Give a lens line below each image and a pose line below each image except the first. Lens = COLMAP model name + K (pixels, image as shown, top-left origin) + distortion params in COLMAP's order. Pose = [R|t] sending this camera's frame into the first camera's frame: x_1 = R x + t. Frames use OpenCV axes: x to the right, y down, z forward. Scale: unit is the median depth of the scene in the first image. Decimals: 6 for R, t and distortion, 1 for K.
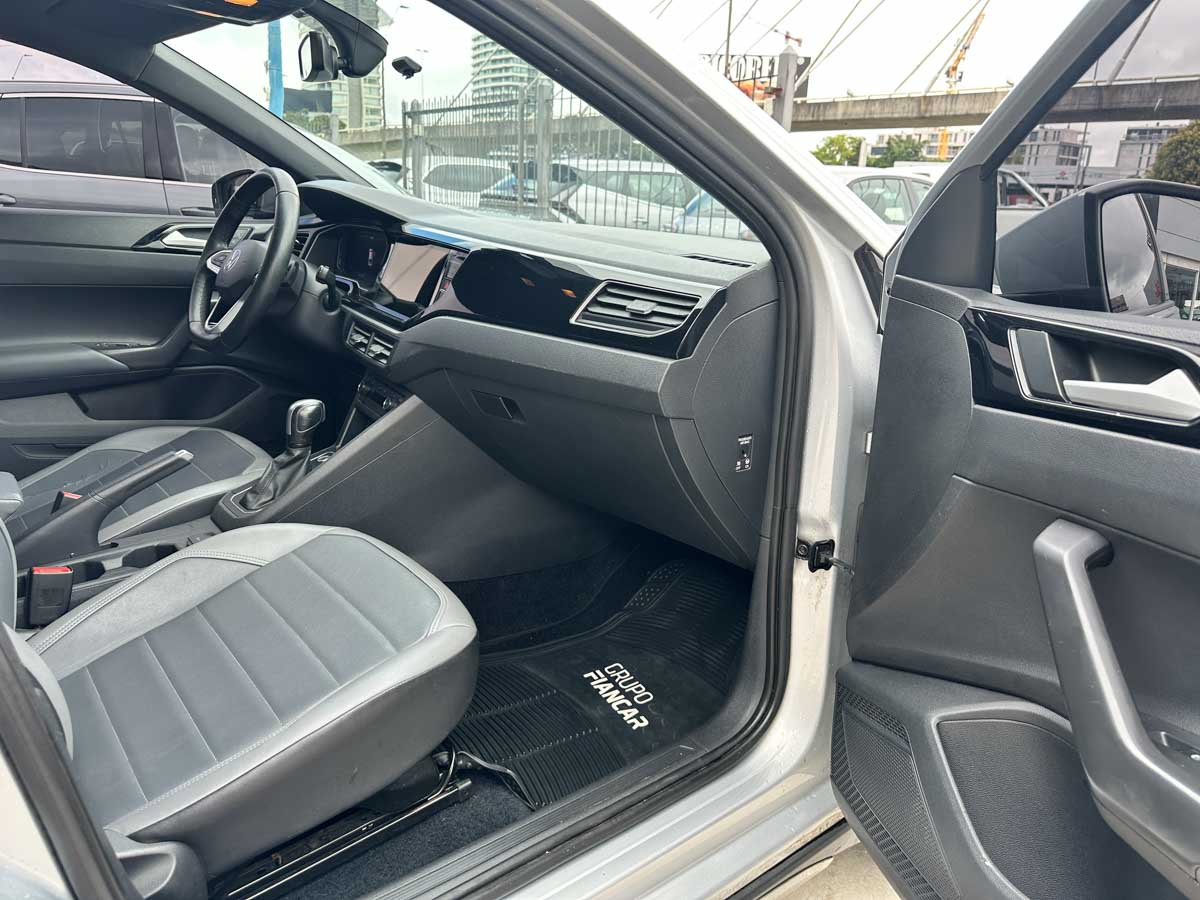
lens RADIAL K [[855.0, 0, 594.1], [0, 855.0, 461.4], [0, 0, 1]] dist [0.002032, -0.010562]
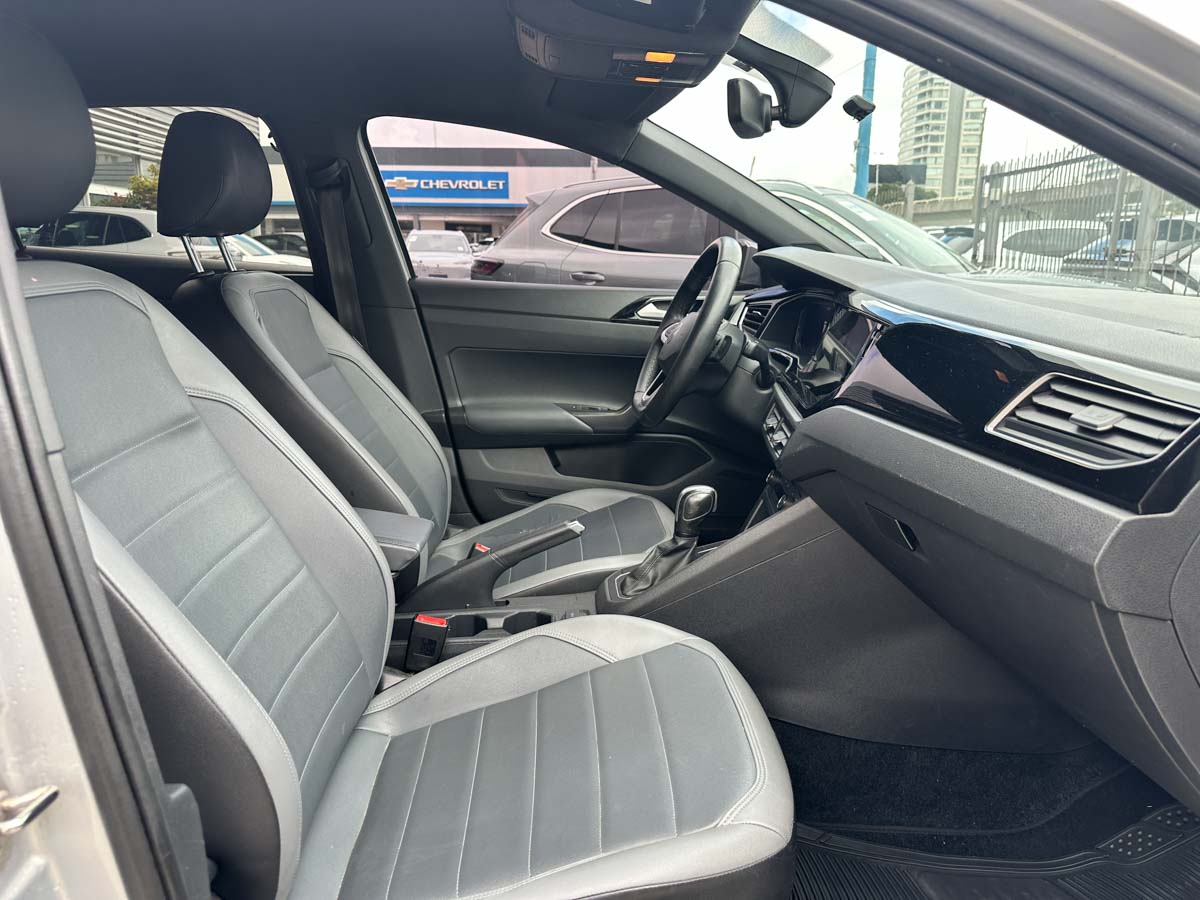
lens RADIAL K [[827.1, 0, 600.0], [0, 827.1, 450.0], [0, 0, 1]] dist [0.086332, -0.120692]
pose [[0.796715, 0.099487, -0.596110, 0.103717], [-0.151529, 0.987735, -0.037675, -0.063600], [0.585050, 0.120344, 0.802019, 0.243912]]
